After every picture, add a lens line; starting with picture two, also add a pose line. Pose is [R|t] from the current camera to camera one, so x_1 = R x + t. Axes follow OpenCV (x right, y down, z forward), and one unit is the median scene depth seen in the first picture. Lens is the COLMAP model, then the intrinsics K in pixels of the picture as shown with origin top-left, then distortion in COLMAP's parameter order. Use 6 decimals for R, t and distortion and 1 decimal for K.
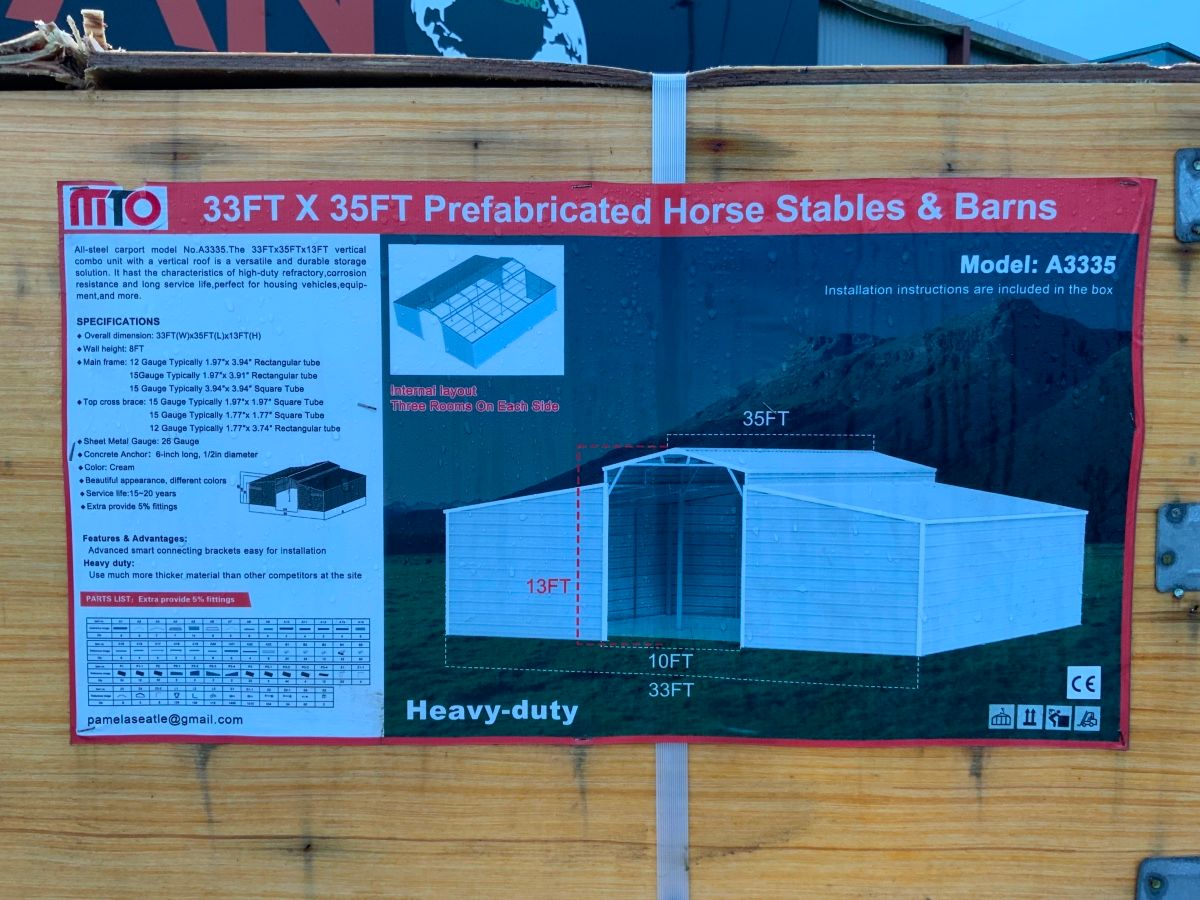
lens RADIAL K [[994.8, 0, 609.6], [0, 994.8, 451.5], [0, 0, 1]] dist [0.084671, -0.177753]
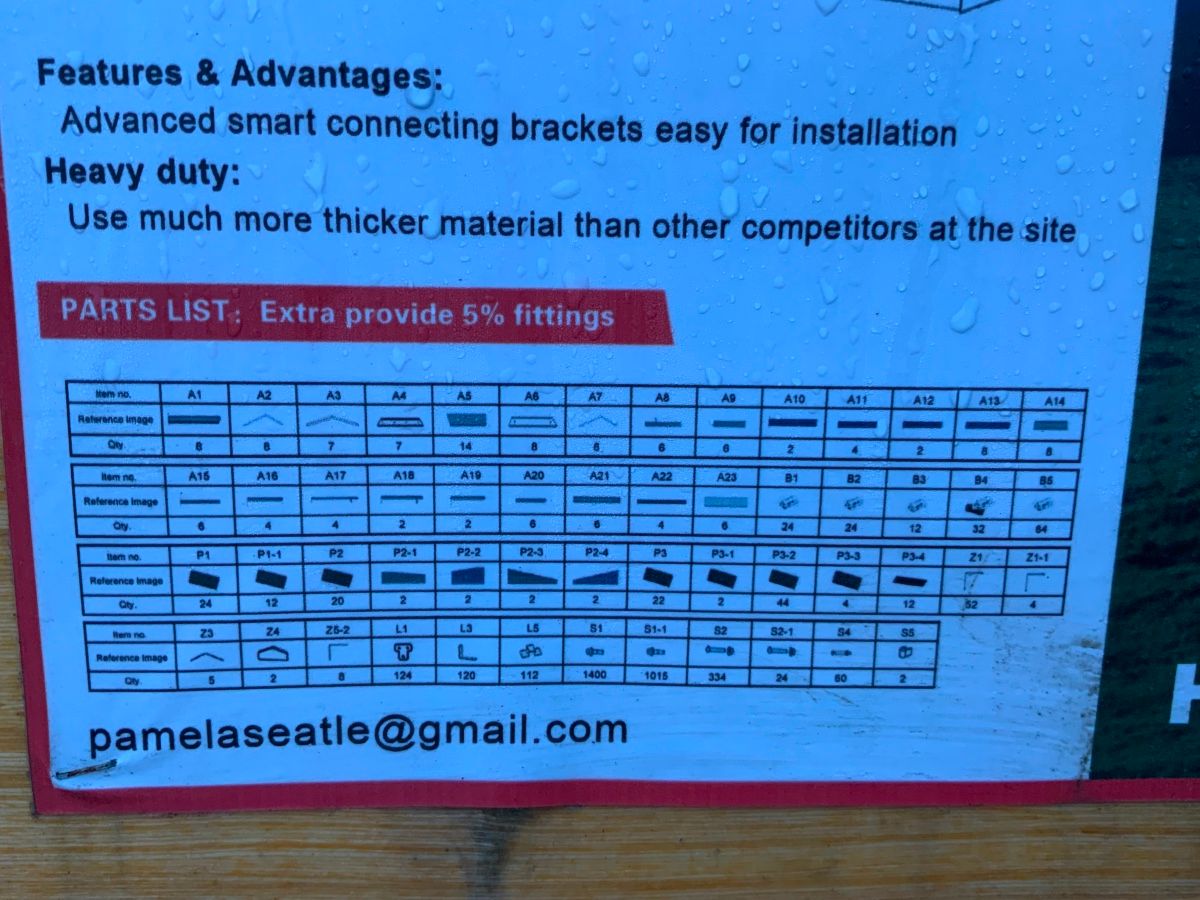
lens RADIAL K [[994.8, 0, 611.1], [0, 994.8, 446.7], [0, 0, 1]] dist [0.084671, -0.177753]
pose [[0.998755, 0.000342, 0.049881, -0.386508], [-0.006354, 0.992704, 0.120411, 0.149376], [-0.049476, -0.120578, 0.991470, 0.720484]]
